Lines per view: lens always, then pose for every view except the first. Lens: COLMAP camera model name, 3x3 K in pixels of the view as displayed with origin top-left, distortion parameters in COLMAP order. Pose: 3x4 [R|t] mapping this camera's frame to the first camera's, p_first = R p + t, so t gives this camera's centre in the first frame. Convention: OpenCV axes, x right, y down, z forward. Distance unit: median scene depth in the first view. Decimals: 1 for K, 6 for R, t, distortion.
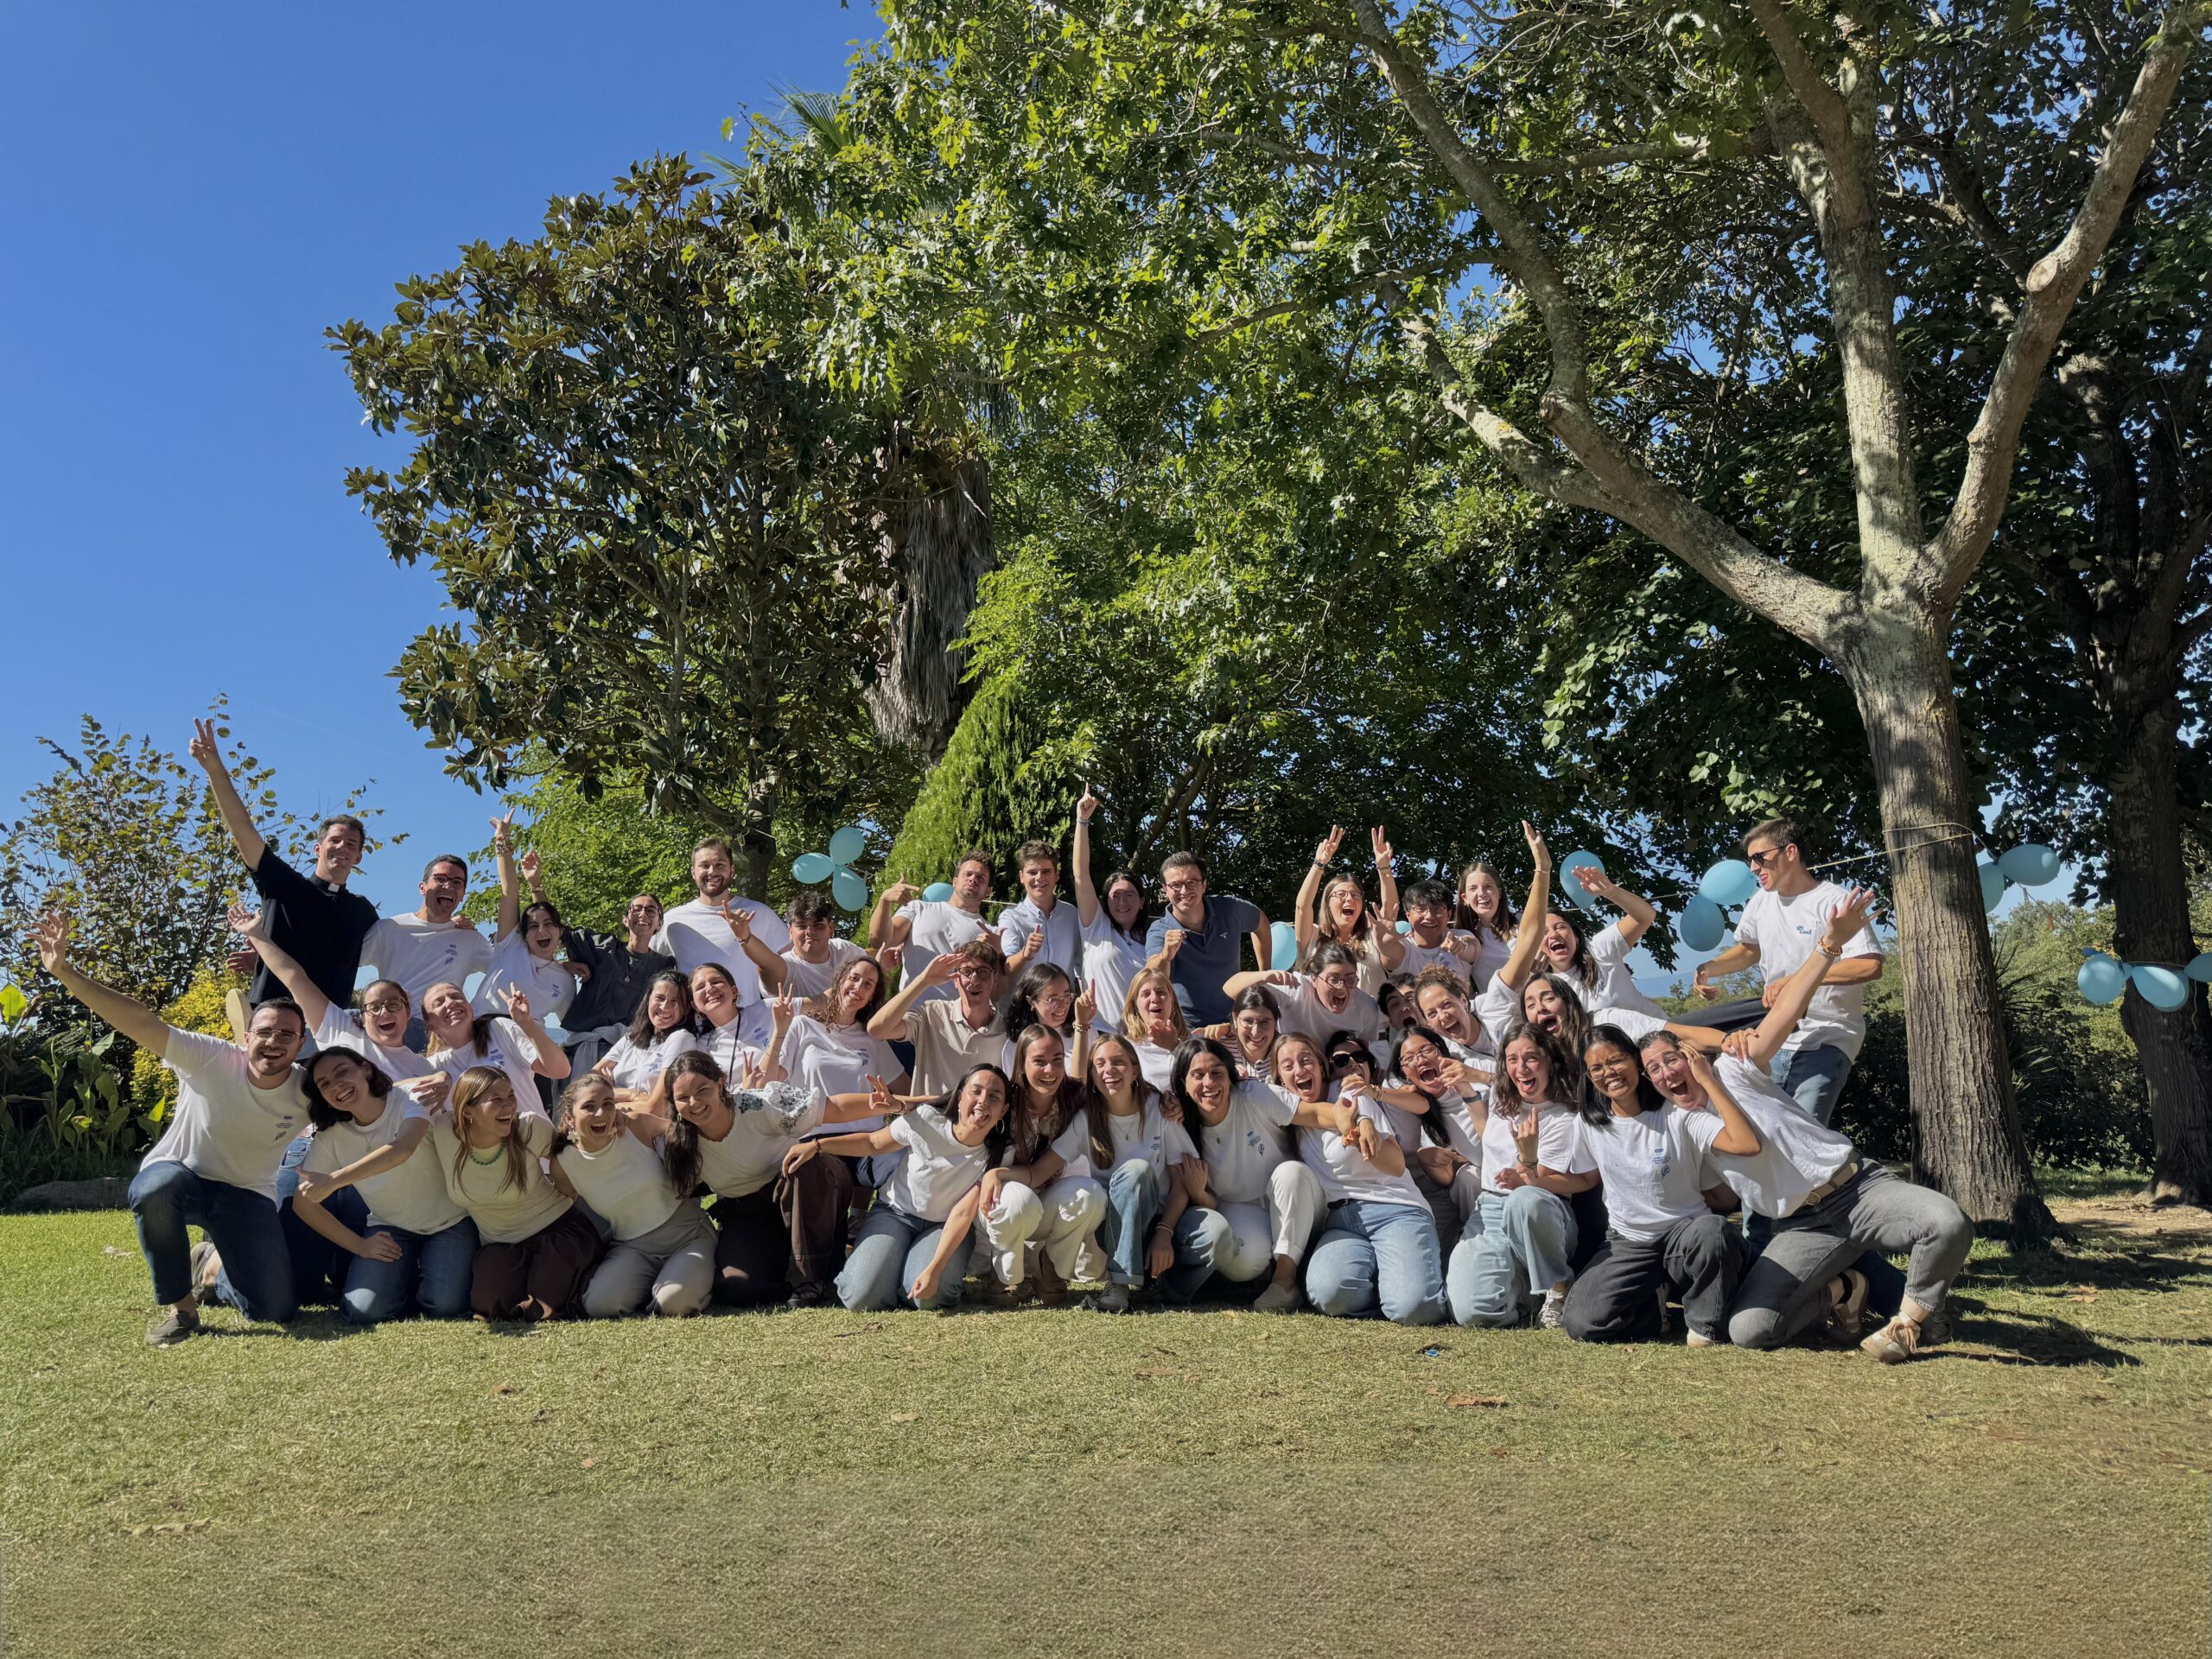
lens RADIAL K [[1525.9, 0, 1115.2], [0, 1525.9, 831.7], [0, 0, 1]] dist [0.038986, 0.000052]
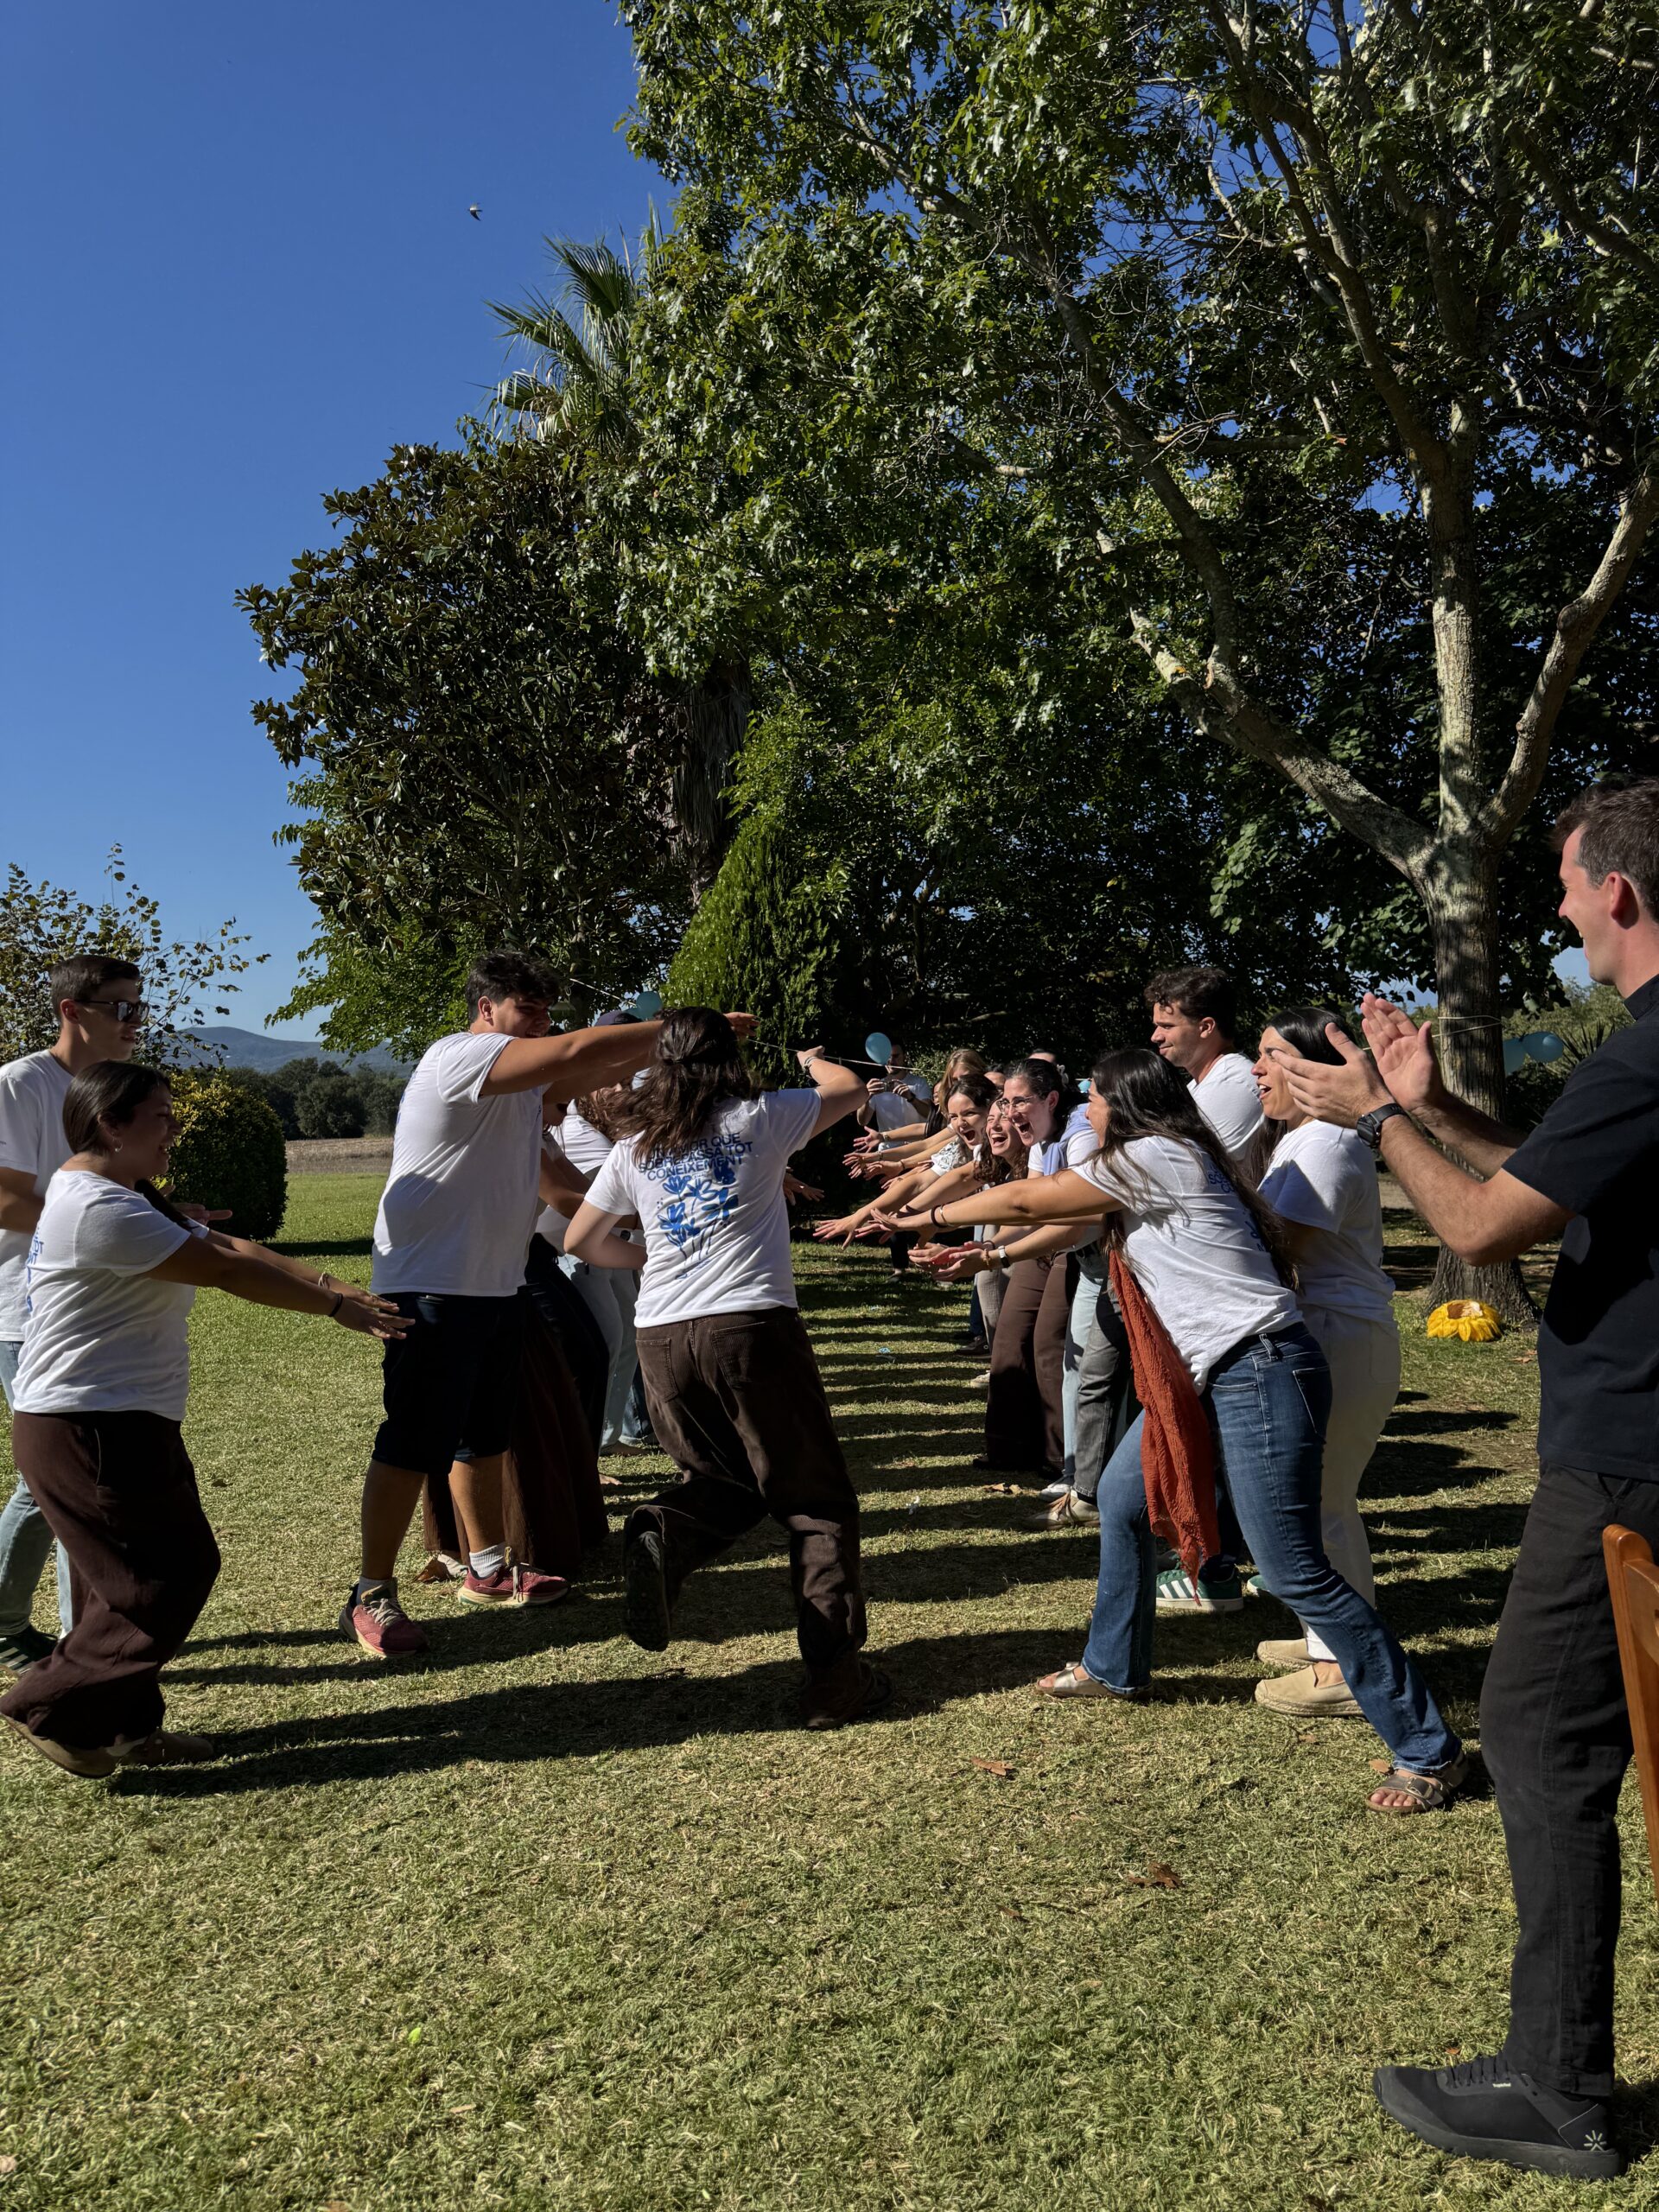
lens RADIAL K [[1525.6, 0, 841.6], [0, 1525.6, 1115.0], [0, 0, 1]] dist [0.049234, -0.001155]
pose [[0.999986, 0.003099, -0.004201, -0.013830], [-0.002334, 0.985213, 0.171320, -0.113283], [0.004670, -0.171308, 0.985206, -0.267974]]
